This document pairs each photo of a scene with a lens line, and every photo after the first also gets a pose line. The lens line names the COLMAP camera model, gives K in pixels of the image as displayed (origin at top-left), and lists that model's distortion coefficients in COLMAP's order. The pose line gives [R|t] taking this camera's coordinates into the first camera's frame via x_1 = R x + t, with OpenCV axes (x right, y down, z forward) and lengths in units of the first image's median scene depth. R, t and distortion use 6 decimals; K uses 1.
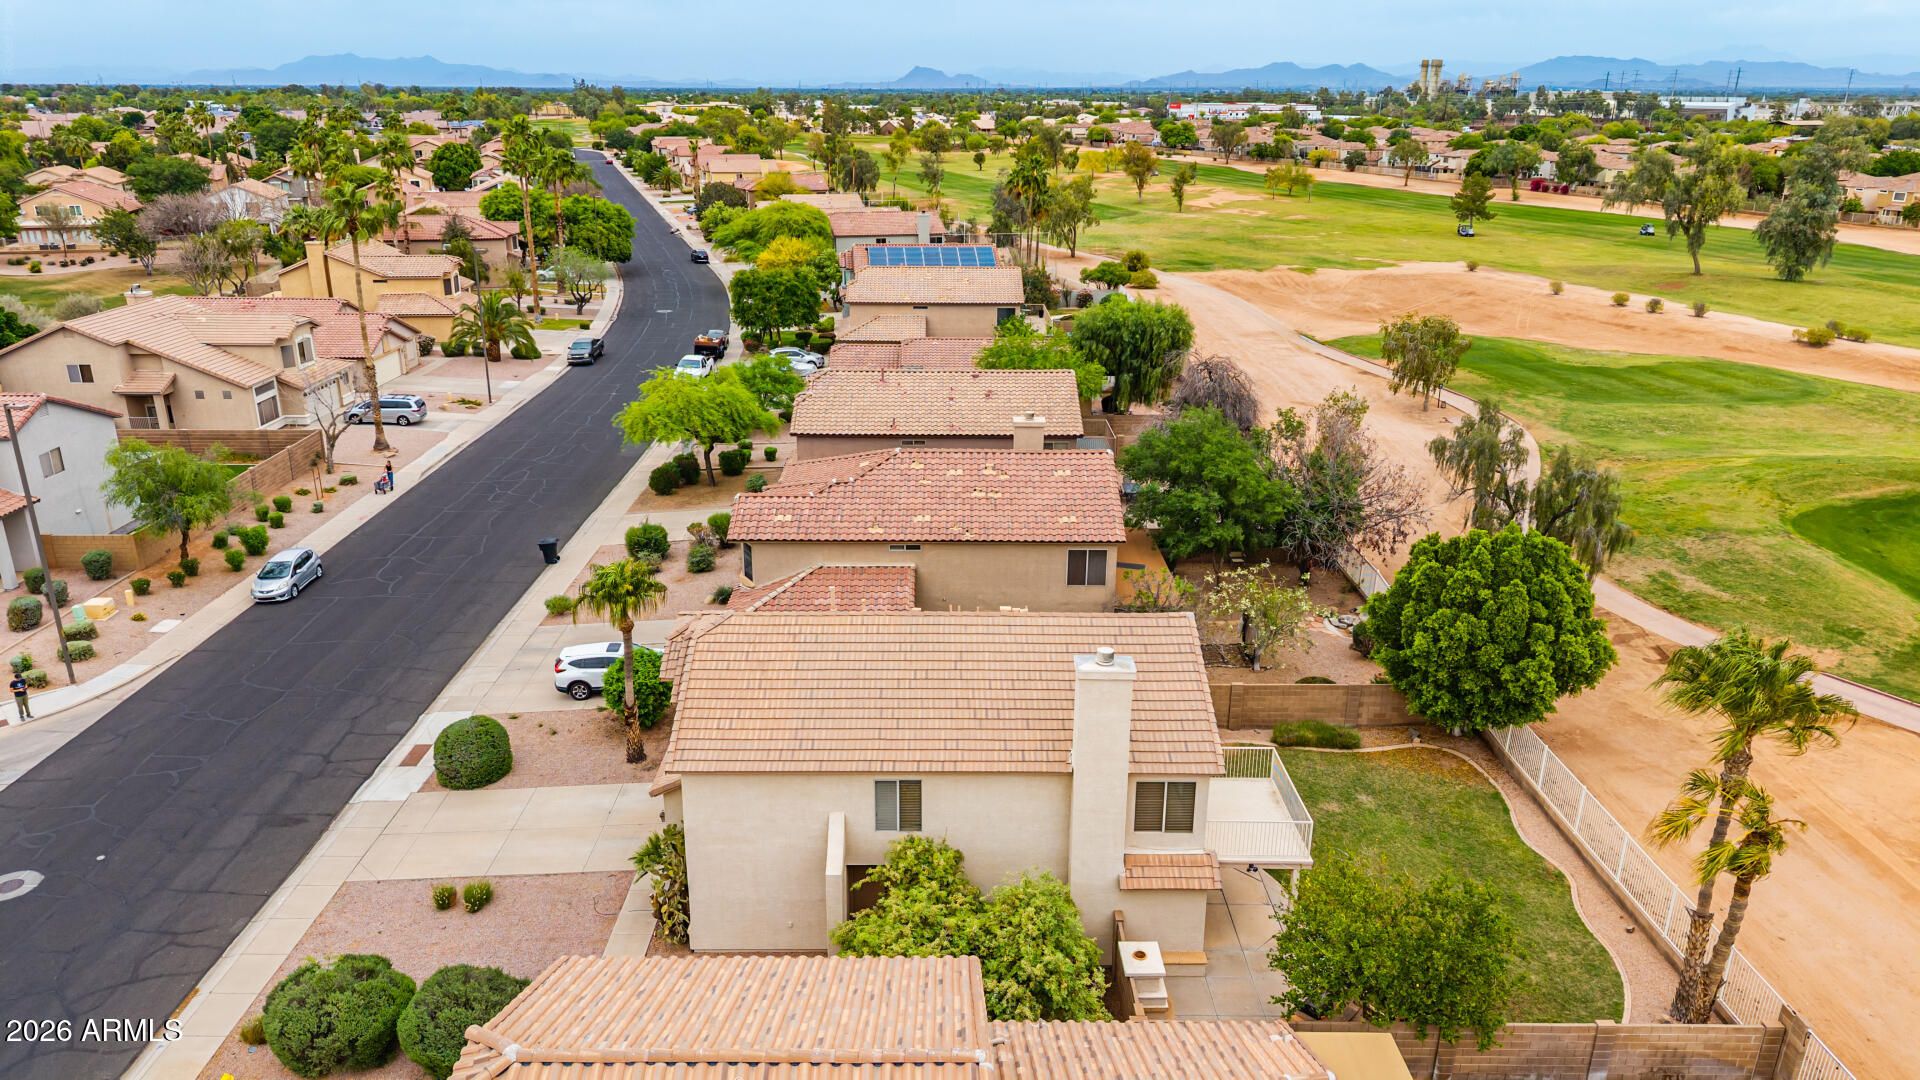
lens RADIAL K [[1293.4, 0, 960.0], [0, 1293.4, 540.0], [0, 0, 1]] dist [0.023556, -0.022667]
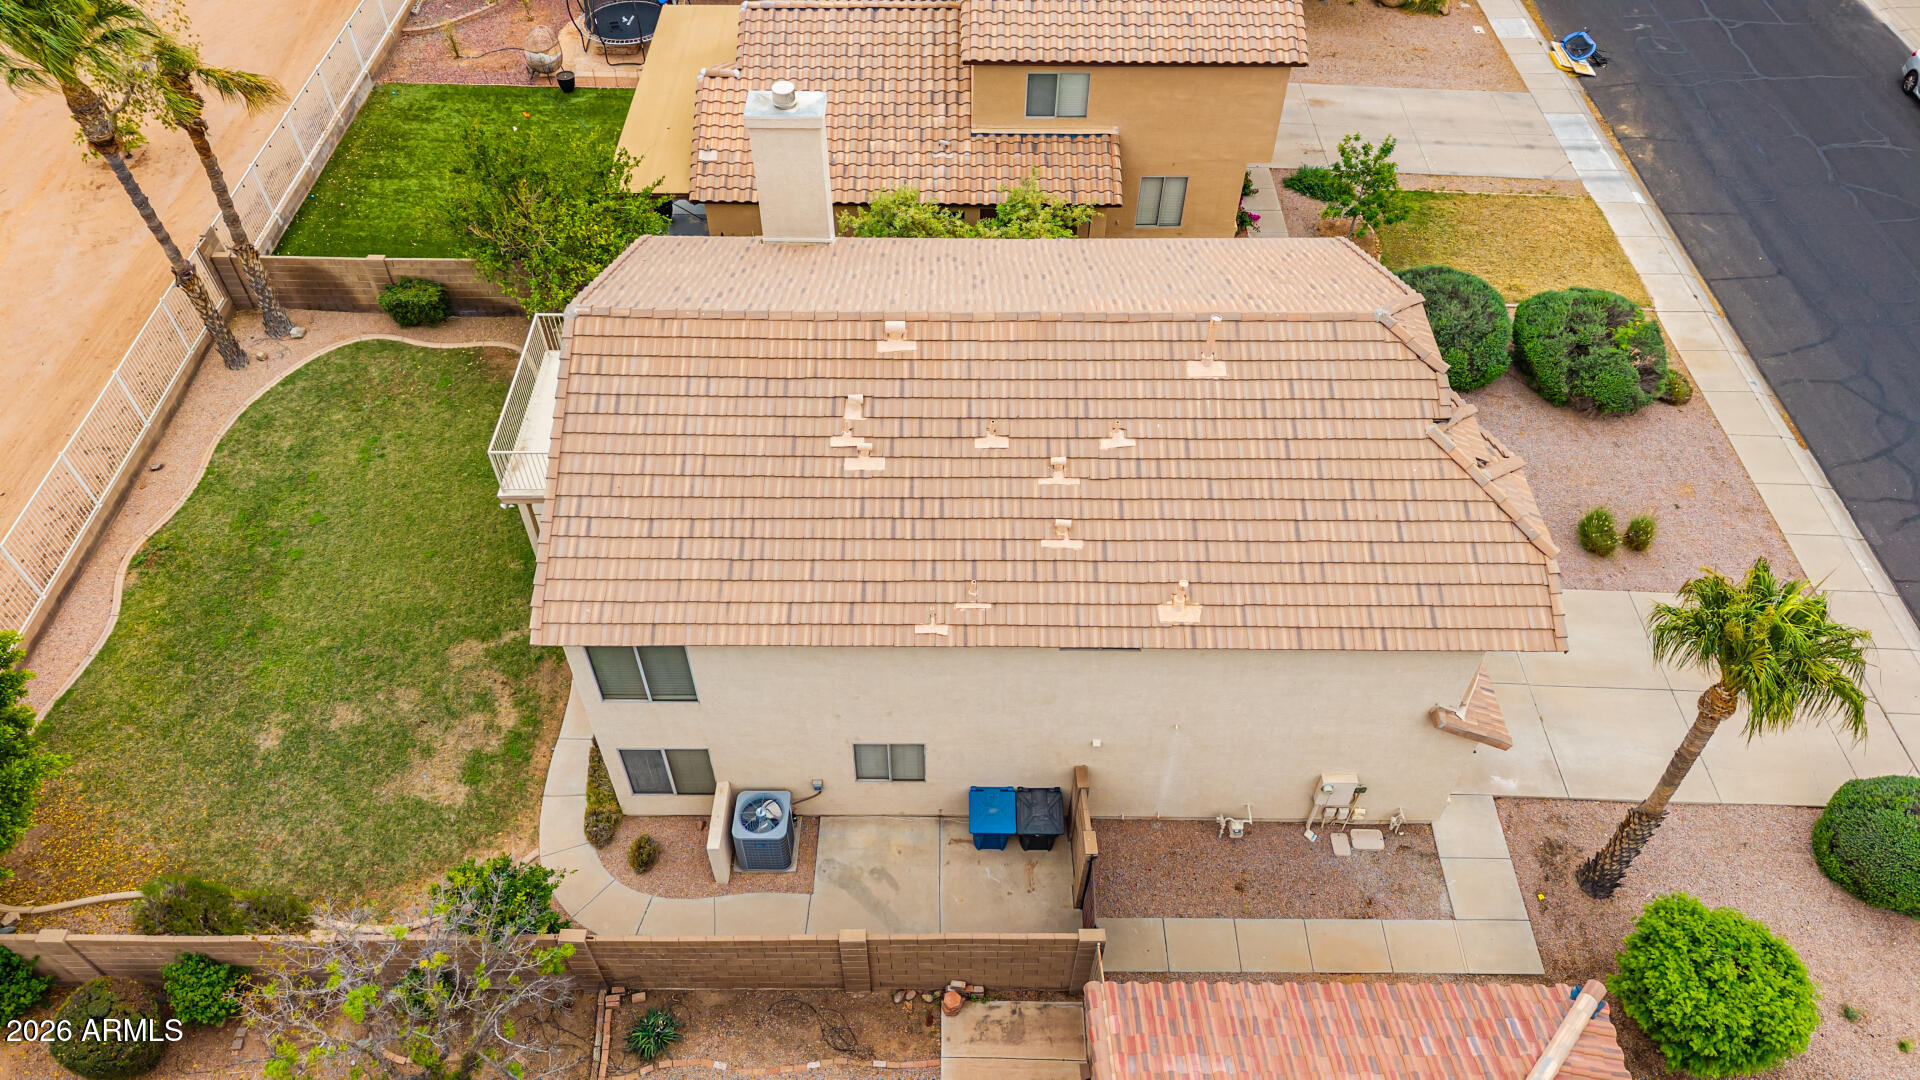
lens RADIAL K [[1273.6, 0, 946.0], [0, 1273.6, 535.4], [0, 0, 1]] dist [0.026722, -0.025559]
pose [[-0.999733, -0.021324, 0.008854, 0.006148], [0.000042, 0.381812, 0.924240, -0.439855], [-0.023089, 0.923994, -0.381709, 1.350181]]
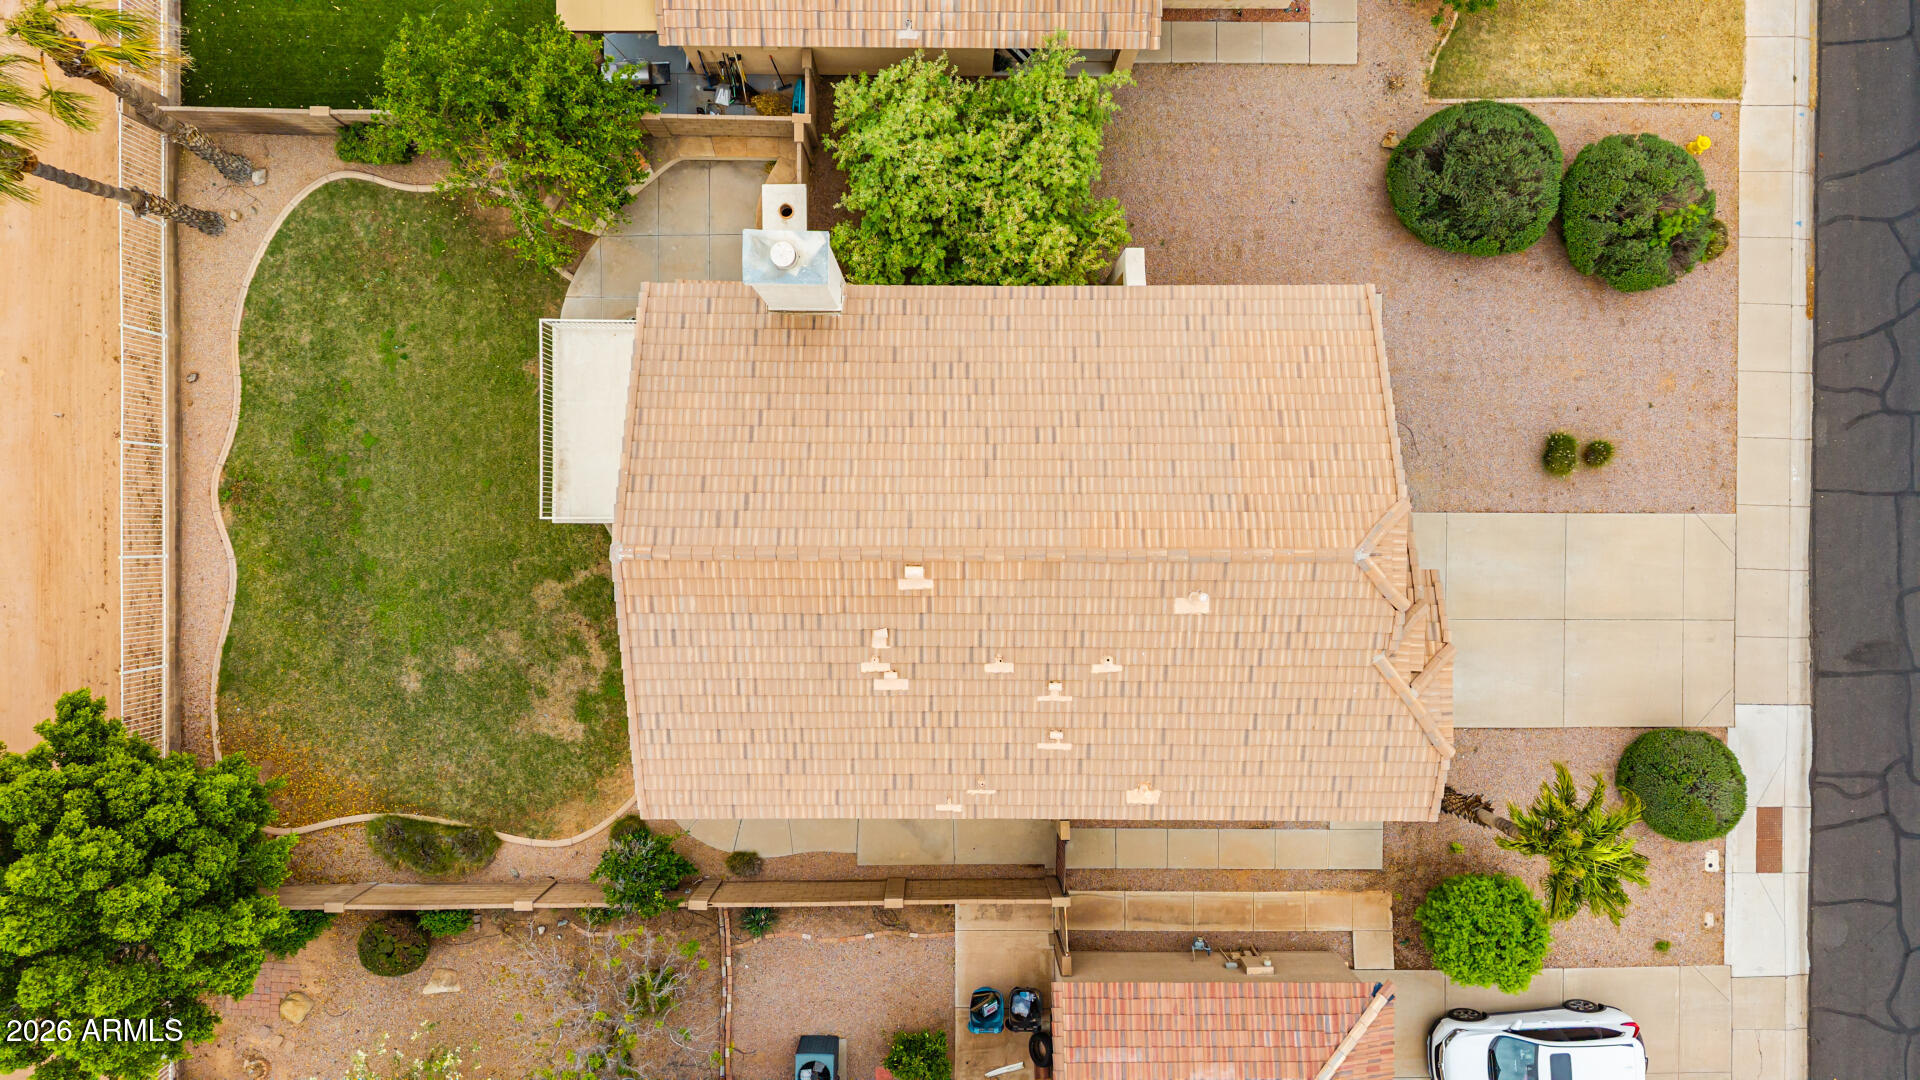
lens RADIAL K [[1273.6, 0, 946.0], [0, 1273.6, 535.4], [0, 0, 1]] dist [0.026722, -0.025559]
pose [[-0.999816, -0.018199, -0.006129, 0.024591], [0.000280, -0.332956, 0.942942, -0.532415], [-0.019201, 0.942767, 0.332900, 0.814512]]
